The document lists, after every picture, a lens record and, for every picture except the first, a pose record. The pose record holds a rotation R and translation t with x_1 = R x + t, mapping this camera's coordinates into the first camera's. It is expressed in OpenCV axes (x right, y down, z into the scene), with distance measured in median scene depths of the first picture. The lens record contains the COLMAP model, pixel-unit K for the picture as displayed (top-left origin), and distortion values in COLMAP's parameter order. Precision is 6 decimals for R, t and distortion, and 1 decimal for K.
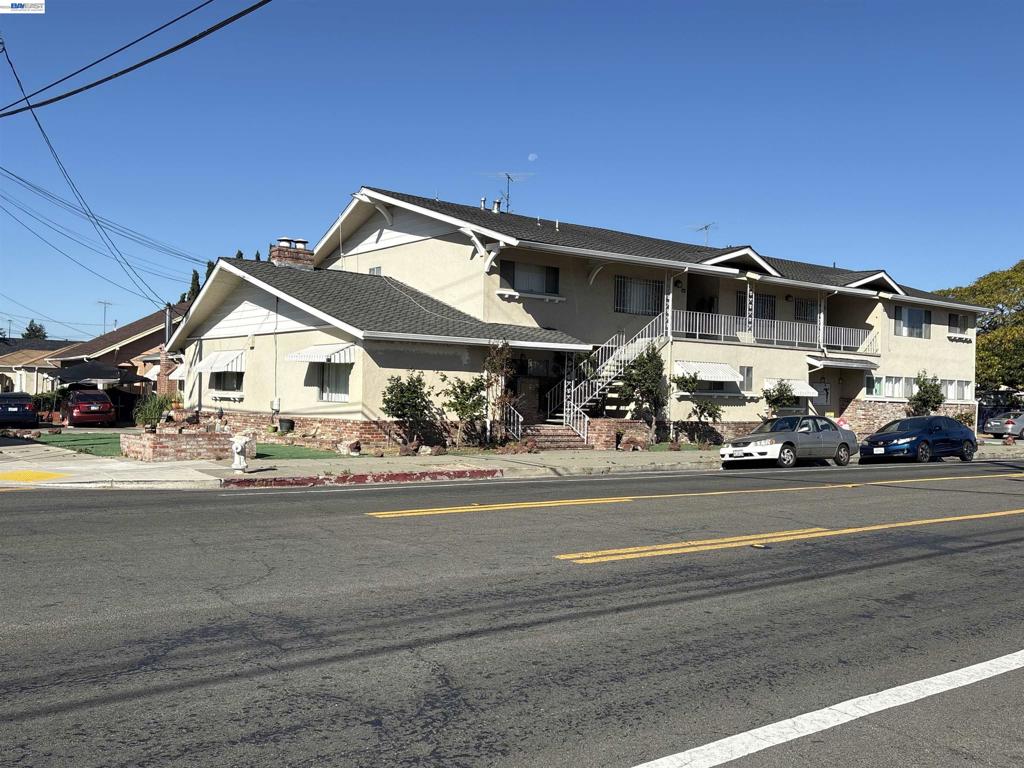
lens RADIAL K [[944.9, 0, 509.9], [0, 944.9, 391.2], [0, 0, 1]] dist [0.036122, 0.000000]
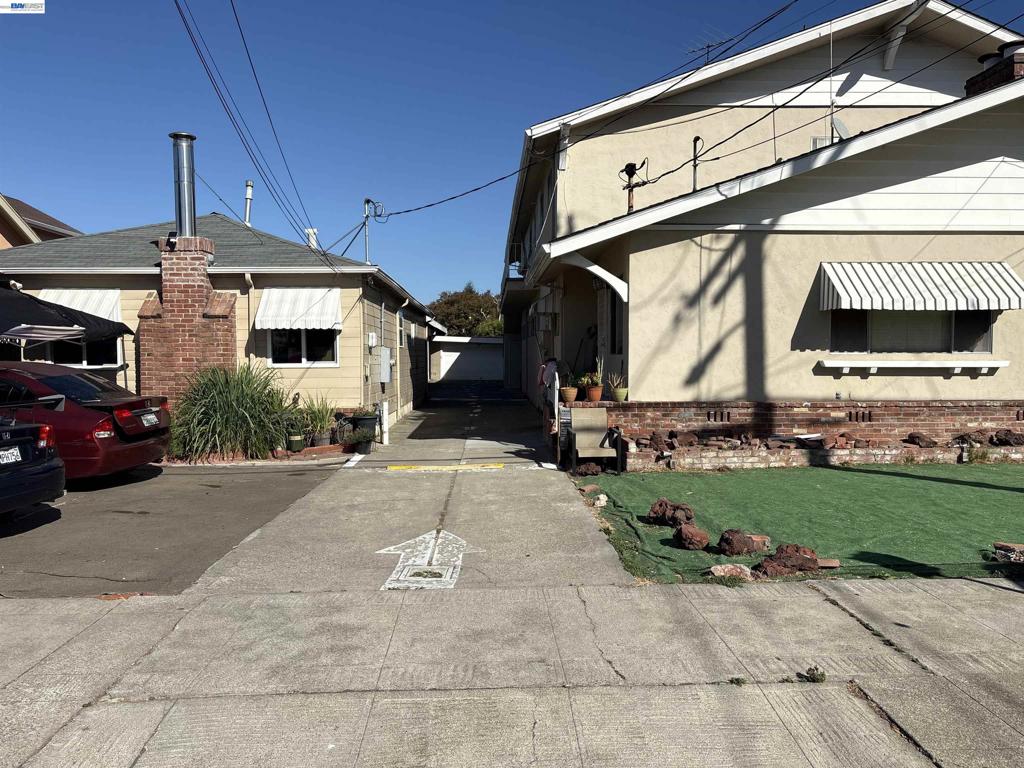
lens RADIAL K [[777.4, 0, 512.3], [0, 777.4, 386.4], [0, 0, 1]] dist [0.054612, -0.058244]
pose [[0.591474, -0.053226, 0.804565, -0.730173], [0.009869, 0.998222, 0.058782, -0.008628], [-0.806263, -0.026828, 0.590948, 0.964461]]
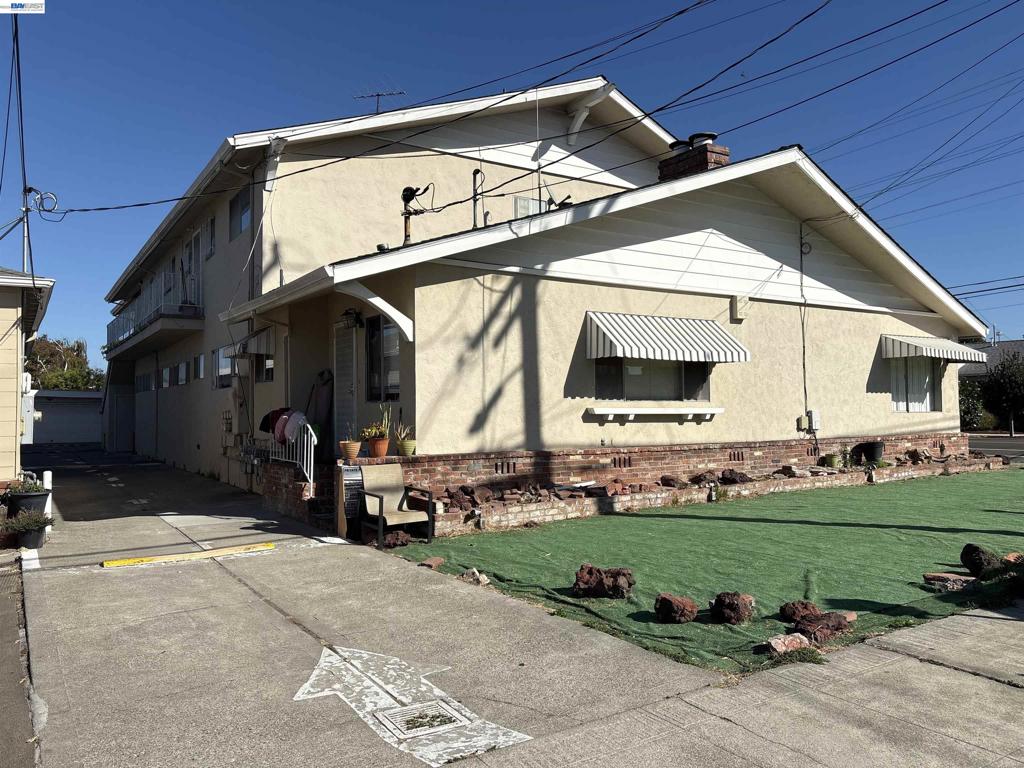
lens RADIAL K [[777.4, 0, 515.6], [0, 777.4, 378.9], [0, 0, 1]] dist [0.054612, -0.058244]
pose [[0.092479, 0.019944, 0.995515, -0.715935], [0.005166, 0.999776, -0.020509, -0.003741], [-0.995701, 0.007040, 0.092355, 1.069060]]
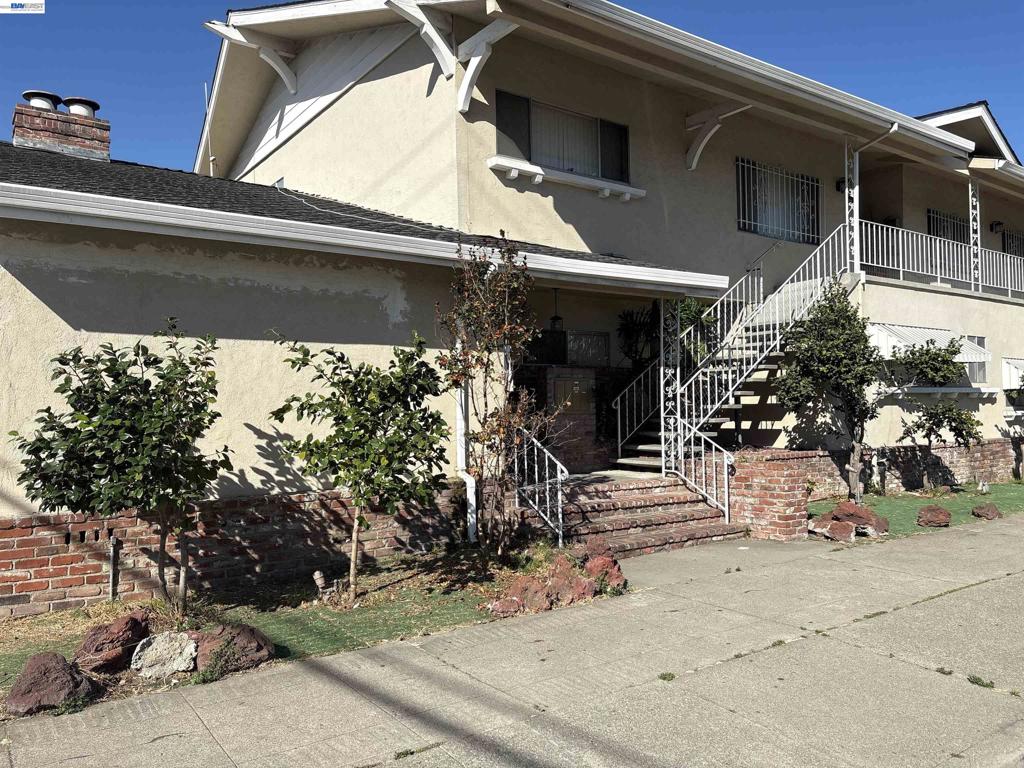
lens RADIAL K [[777.4, 0, 511.1], [0, 777.4, 392.2], [0, 0, 1]] dist [0.054612, -0.058244]
pose [[0.998498, -0.040598, -0.036782, 0.004051], [0.039922, 0.999024, -0.018927, 0.003450], [0.037514, 0.017431, 0.999144, 0.619971]]
